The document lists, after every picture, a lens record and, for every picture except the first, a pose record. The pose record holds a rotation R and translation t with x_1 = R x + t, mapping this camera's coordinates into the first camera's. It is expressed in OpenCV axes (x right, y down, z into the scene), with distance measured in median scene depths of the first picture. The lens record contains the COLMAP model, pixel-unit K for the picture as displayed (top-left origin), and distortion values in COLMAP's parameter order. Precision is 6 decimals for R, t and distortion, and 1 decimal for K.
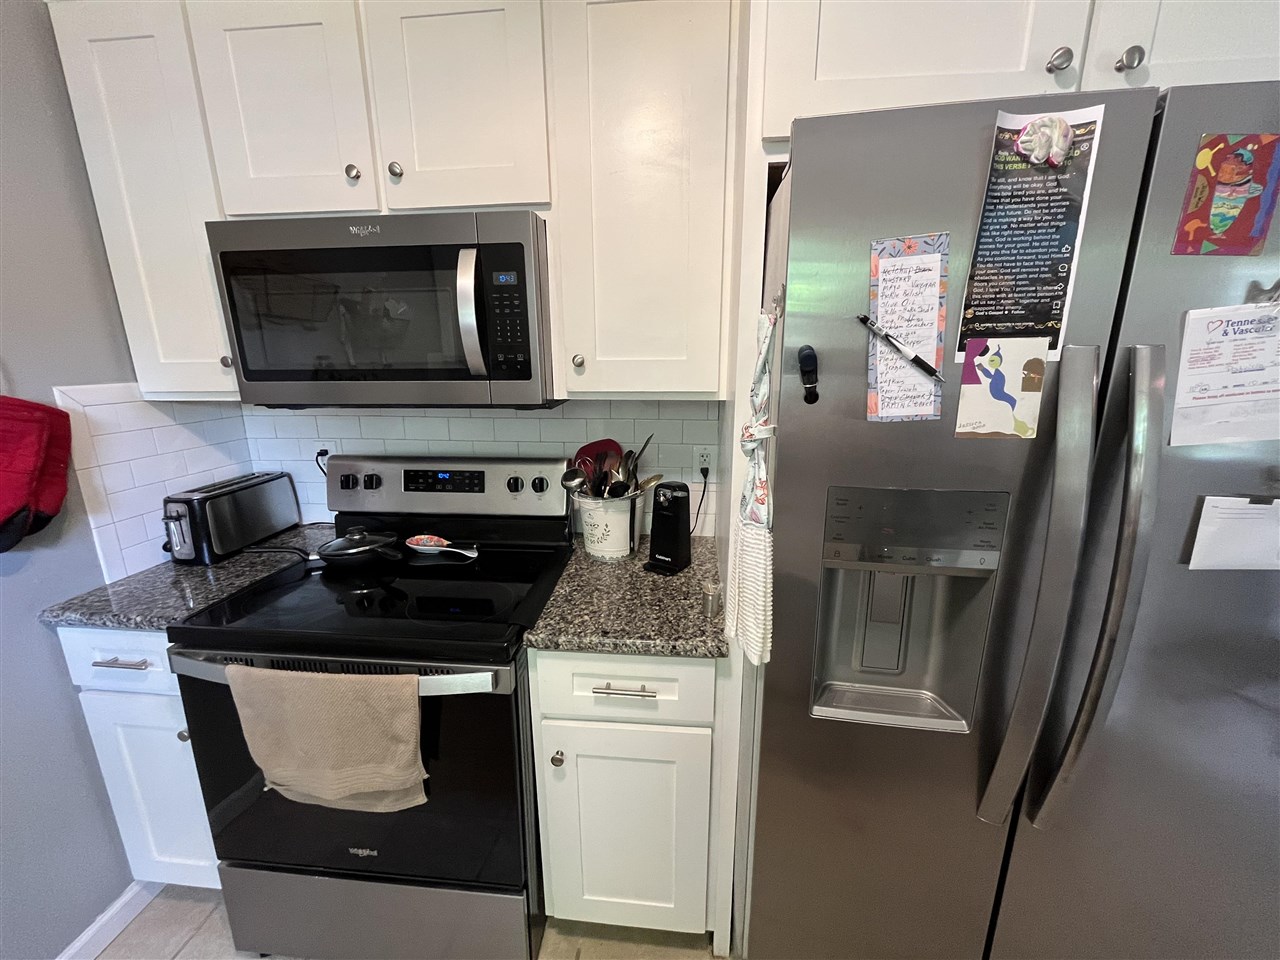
lens RADIAL K [[514.2, 0, 639.3], [0, 514.2, 487.3], [0, 0, 1]] dist [-0.001873, 0.000031]
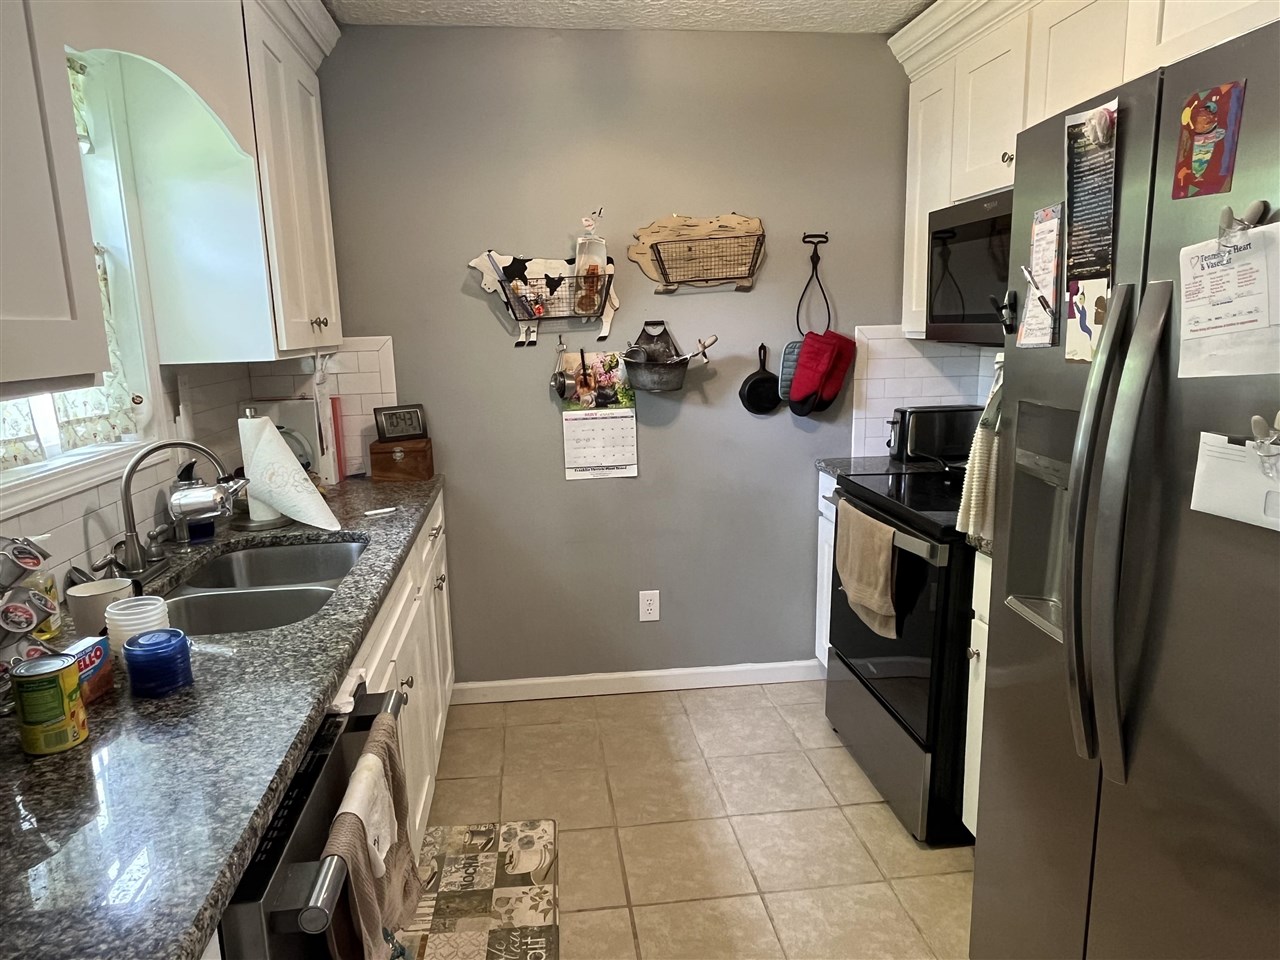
lens RADIAL K [[823.1, 0, 637.6], [0, 823.1, 480.3], [0, 0, 1]] dist [0.002219, -0.000217]
pose [[0.215949, 0.185747, -0.958574, 2.467298], [-0.220547, 0.965646, 0.137432, 0.132174], [0.951170, 0.181732, 0.249496, -0.405940]]
